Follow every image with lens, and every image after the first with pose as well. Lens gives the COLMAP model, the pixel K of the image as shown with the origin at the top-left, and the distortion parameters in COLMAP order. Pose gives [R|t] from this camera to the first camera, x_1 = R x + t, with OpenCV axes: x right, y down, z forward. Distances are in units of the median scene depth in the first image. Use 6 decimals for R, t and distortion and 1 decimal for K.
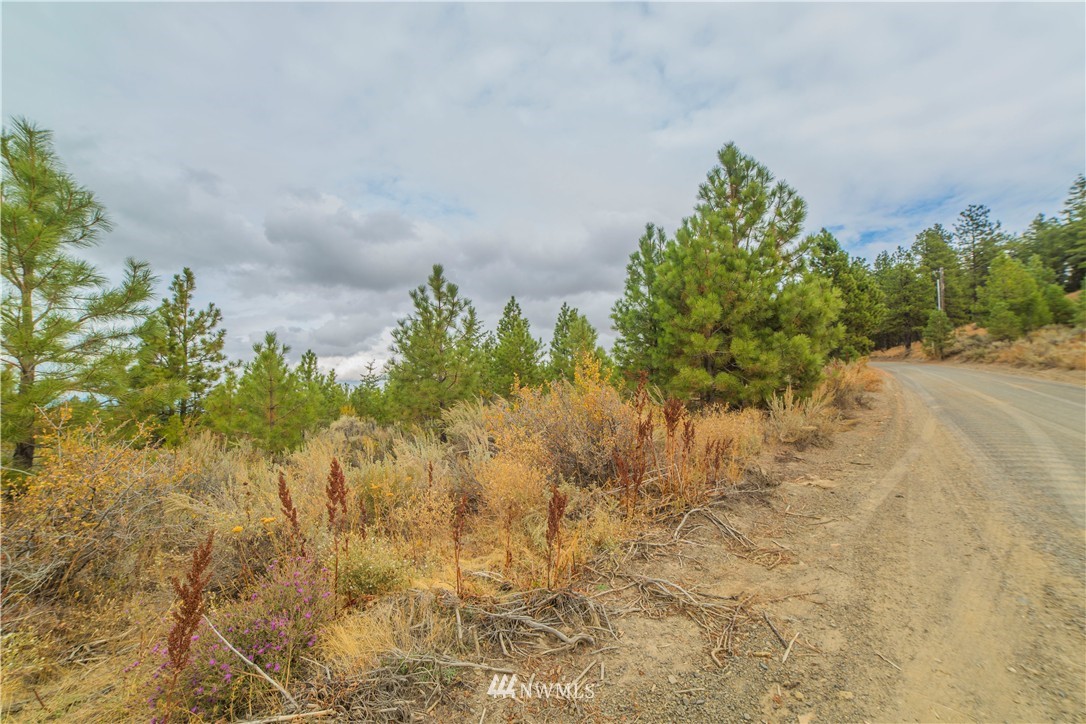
lens RADIAL K [[849.1, 0, 543.0], [0, 849.1, 362.0], [0, 0, 1]] dist [-0.089073, 0.006091]
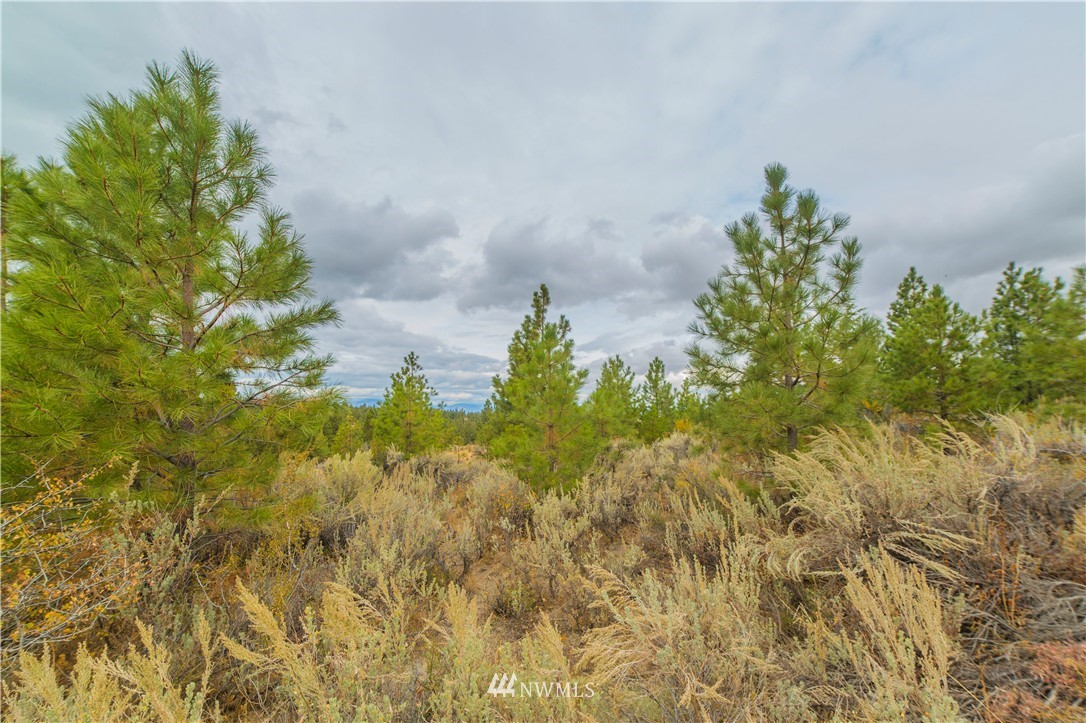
lens RADIAL K [[603.0, 0, 543.3], [0, 603.0, 372.7], [0, 0, 1]] dist [-0.003068, 0.000327]
pose [[0.851995, -0.023457, -0.523023, -0.036716], [0.018618, 0.999721, -0.014509, 0.011595], [0.523218, 0.002624, 0.852195, 0.407491]]
